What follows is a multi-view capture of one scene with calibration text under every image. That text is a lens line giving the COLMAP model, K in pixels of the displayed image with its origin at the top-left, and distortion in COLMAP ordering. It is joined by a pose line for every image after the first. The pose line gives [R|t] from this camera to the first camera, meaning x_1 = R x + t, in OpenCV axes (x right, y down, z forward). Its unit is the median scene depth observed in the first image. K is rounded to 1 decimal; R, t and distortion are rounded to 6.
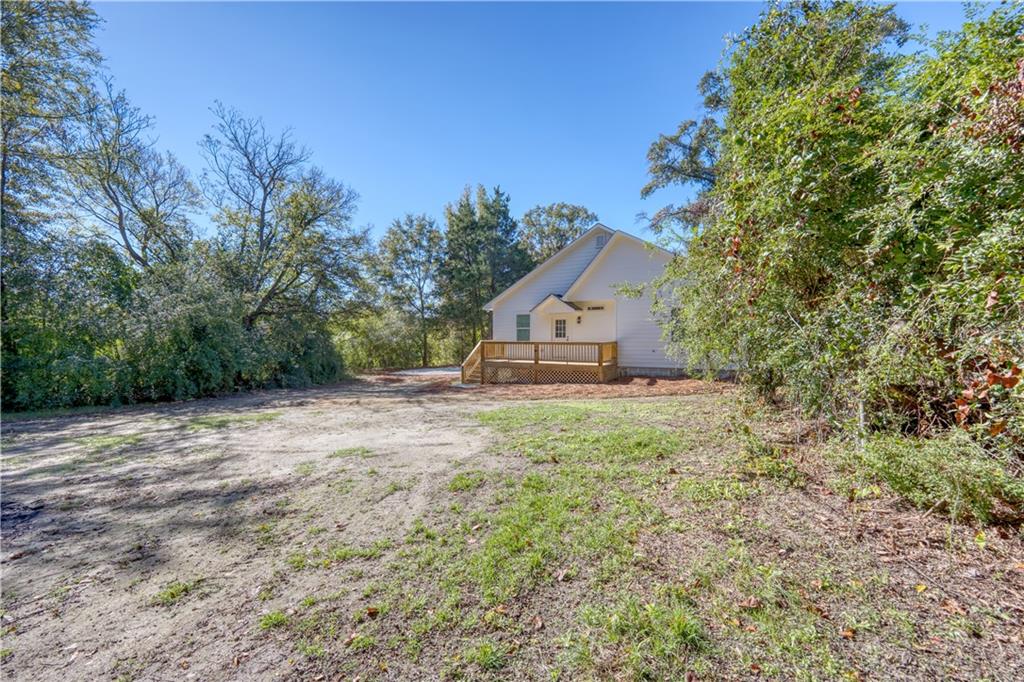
lens RADIAL K [[399.7, 0, 507.0], [0, 399.7, 337.0], [0, 0, 1]] dist [-0.010683, -0.000688]
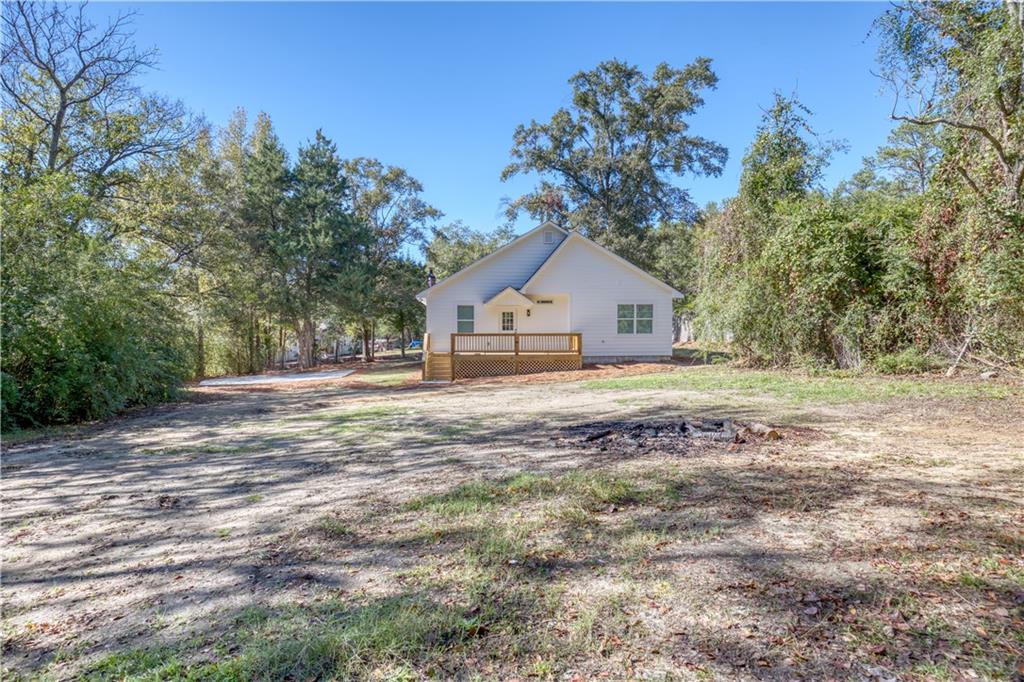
lens RADIAL K [[571.1, 0, 500.8], [0, 571.1, 357.1], [0, 0, 1]] dist [0.000841, 0.001647]
pose [[0.833183, -0.019831, 0.552641, -0.664297], [-0.000589, 0.999324, 0.036748, 0.016499], [-0.552997, -0.030943, 0.832609, -0.175990]]
